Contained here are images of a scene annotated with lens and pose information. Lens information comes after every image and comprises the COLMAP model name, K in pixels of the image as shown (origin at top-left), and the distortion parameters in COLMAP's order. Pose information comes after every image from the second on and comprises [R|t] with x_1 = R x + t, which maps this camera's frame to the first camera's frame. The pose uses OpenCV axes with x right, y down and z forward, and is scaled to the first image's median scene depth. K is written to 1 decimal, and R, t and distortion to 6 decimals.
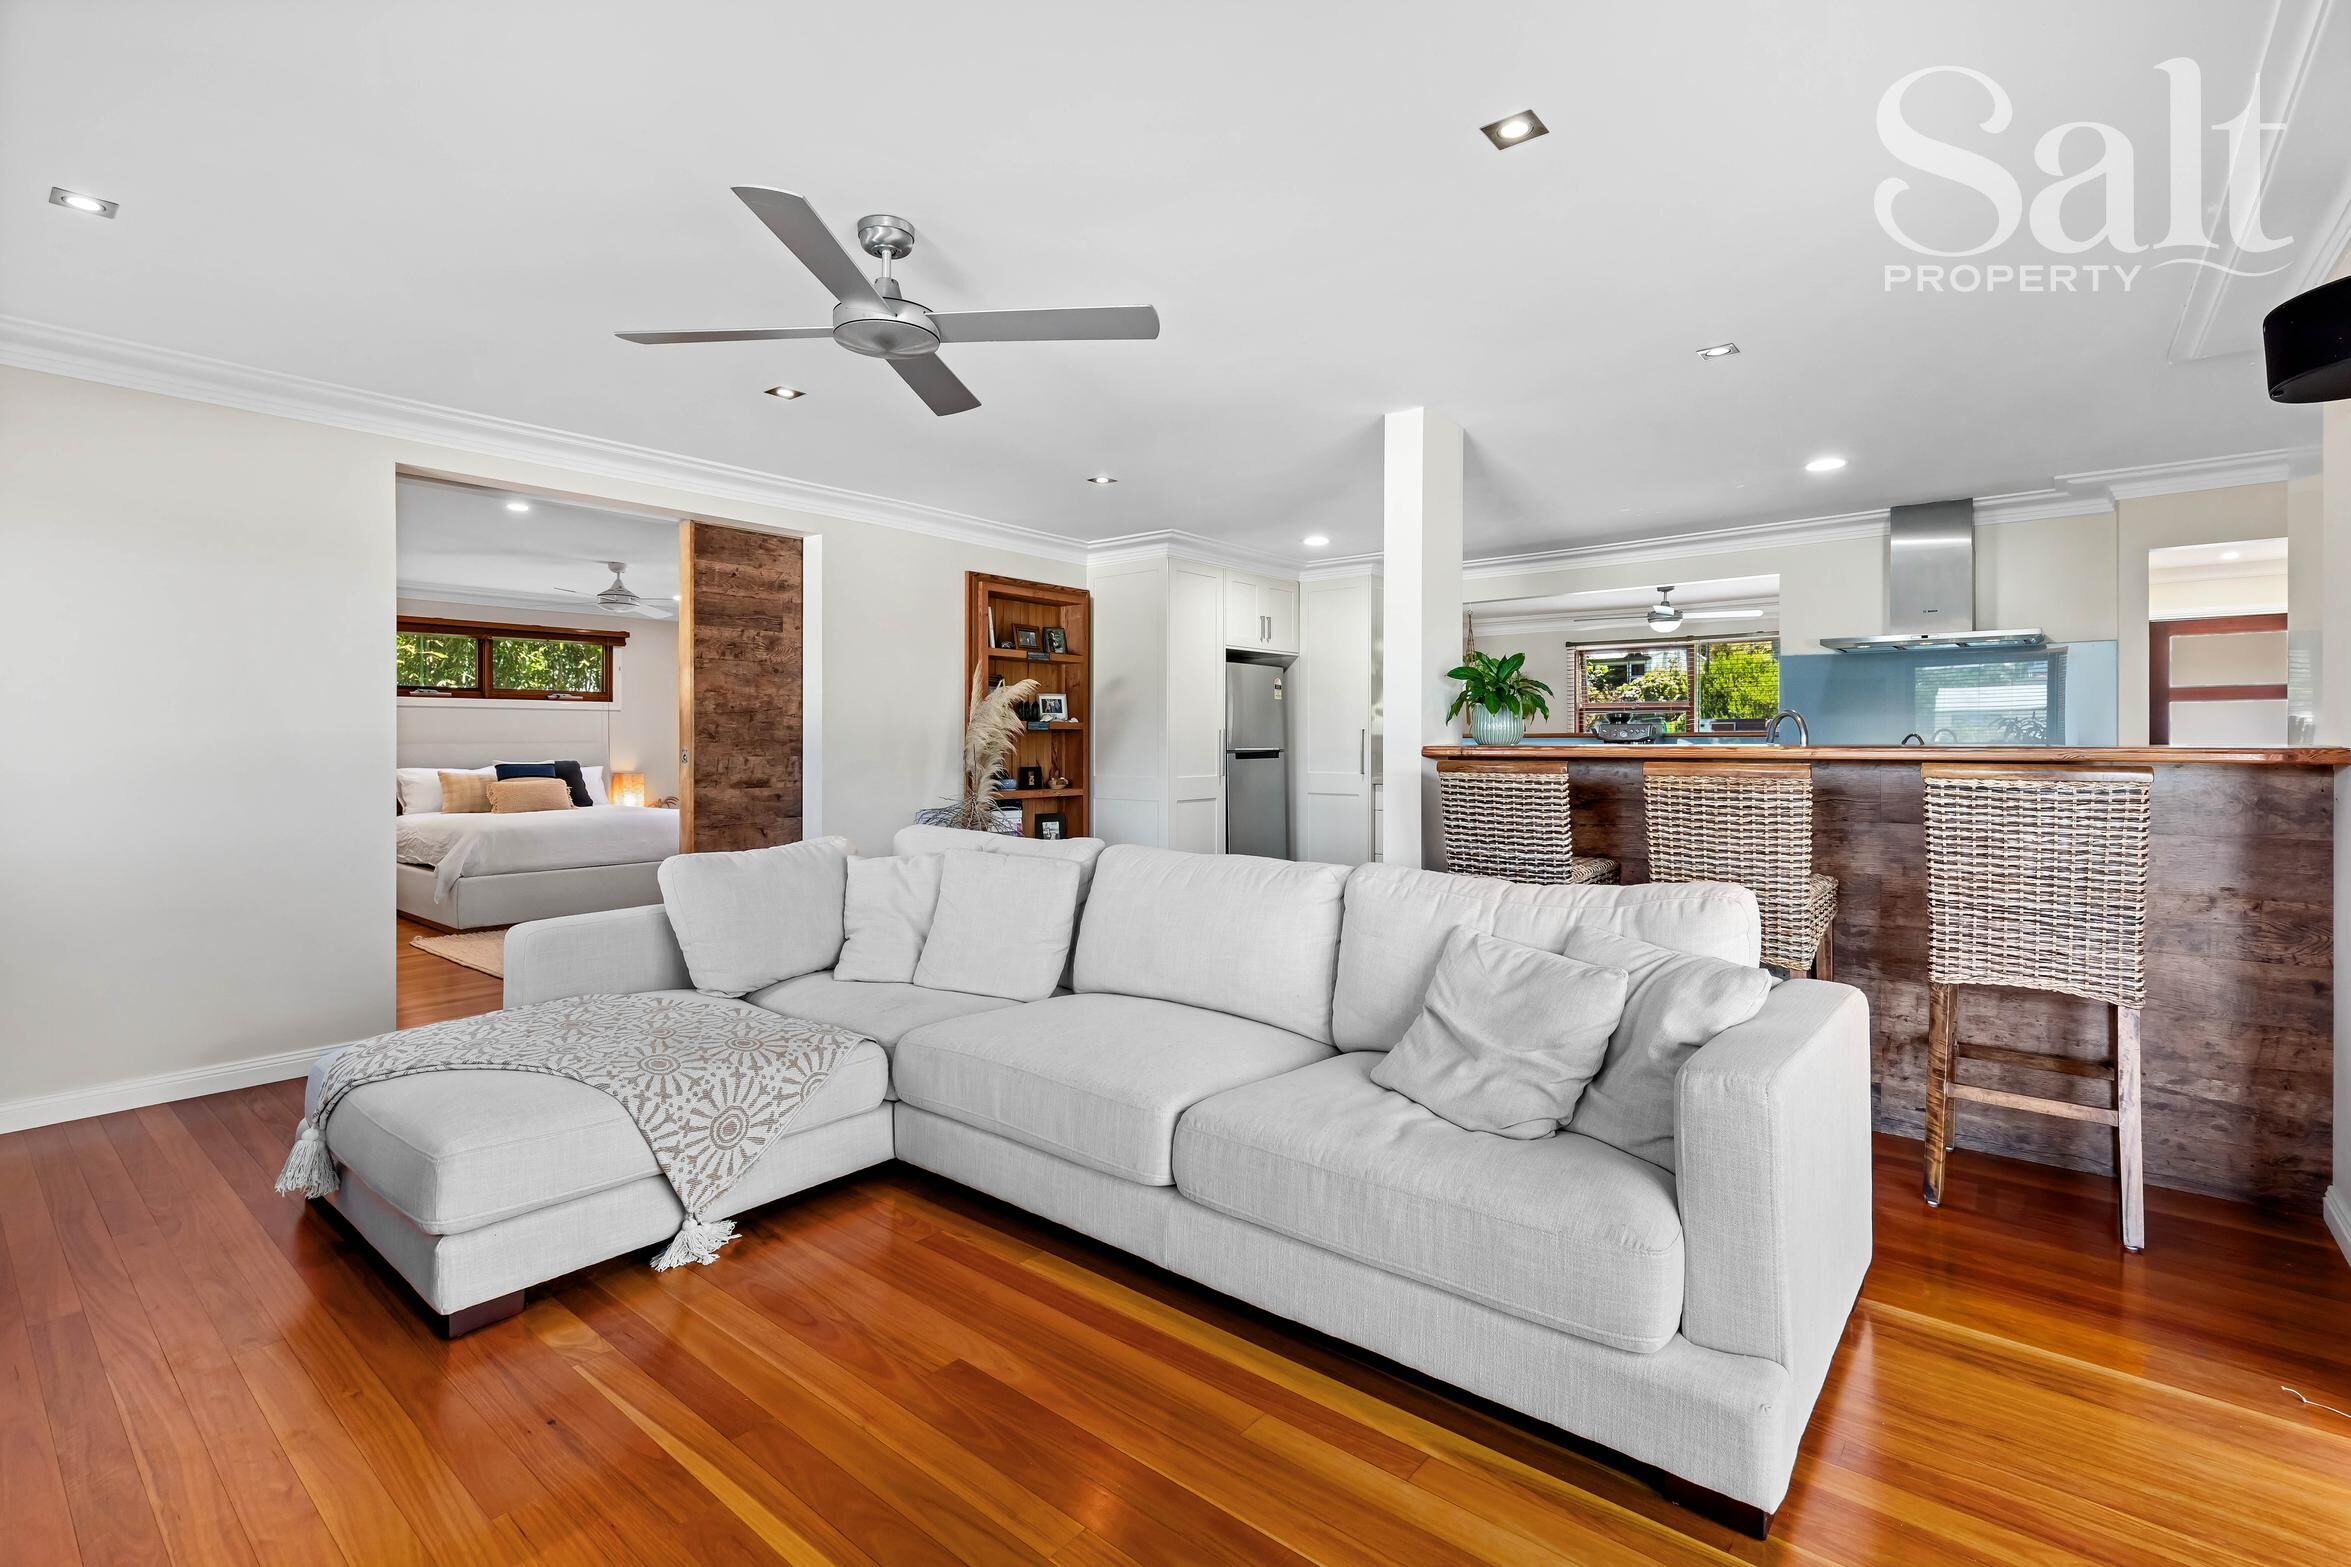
lens RADIAL K [[1071.0, 0, 1169.7], [0, 1071.0, 749.8], [0, 0, 1]] dist [0.000126, -0.000372]
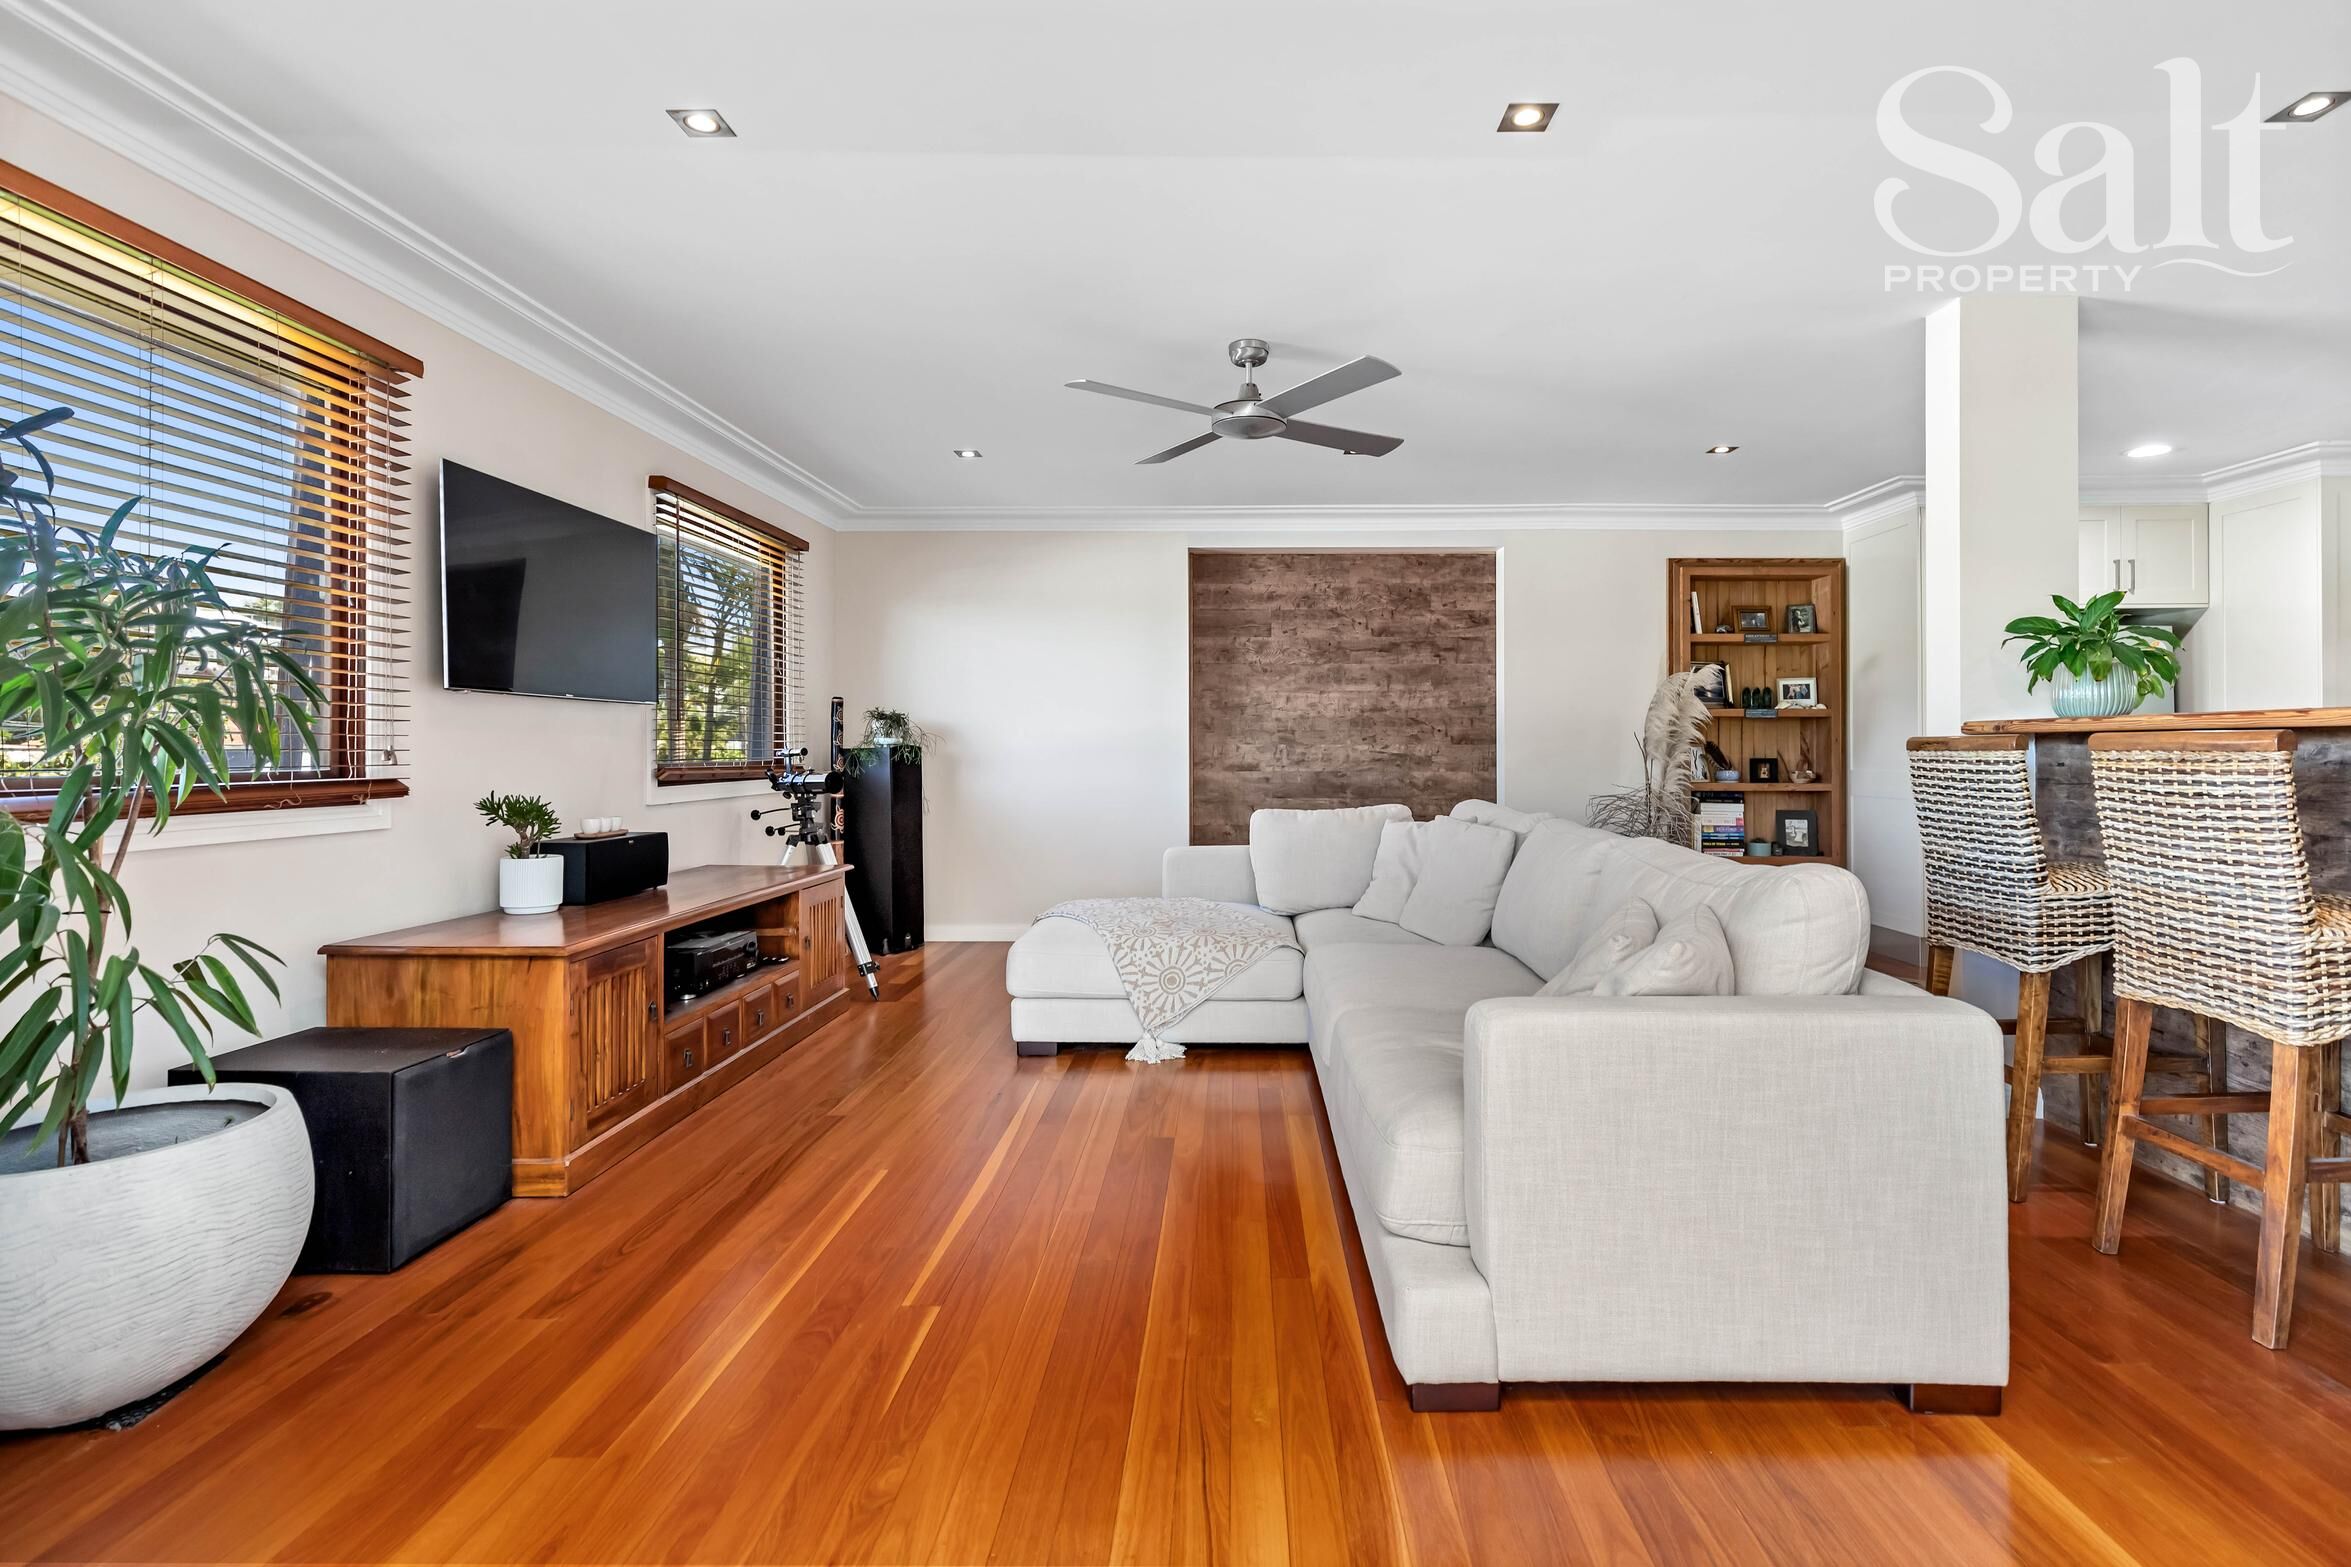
lens RADIAL K [[1071.0, 0, 1175.4], [0, 1071.0, 751.6], [0, 0, 1]] dist [0.000126, -0.000372]
pose [[0.630597, 0.003796, -0.776101, 0.547251], [-0.004370, 0.999990, 0.001341, 0.023071], [0.776098, 0.002546, 0.630607, 0.043952]]
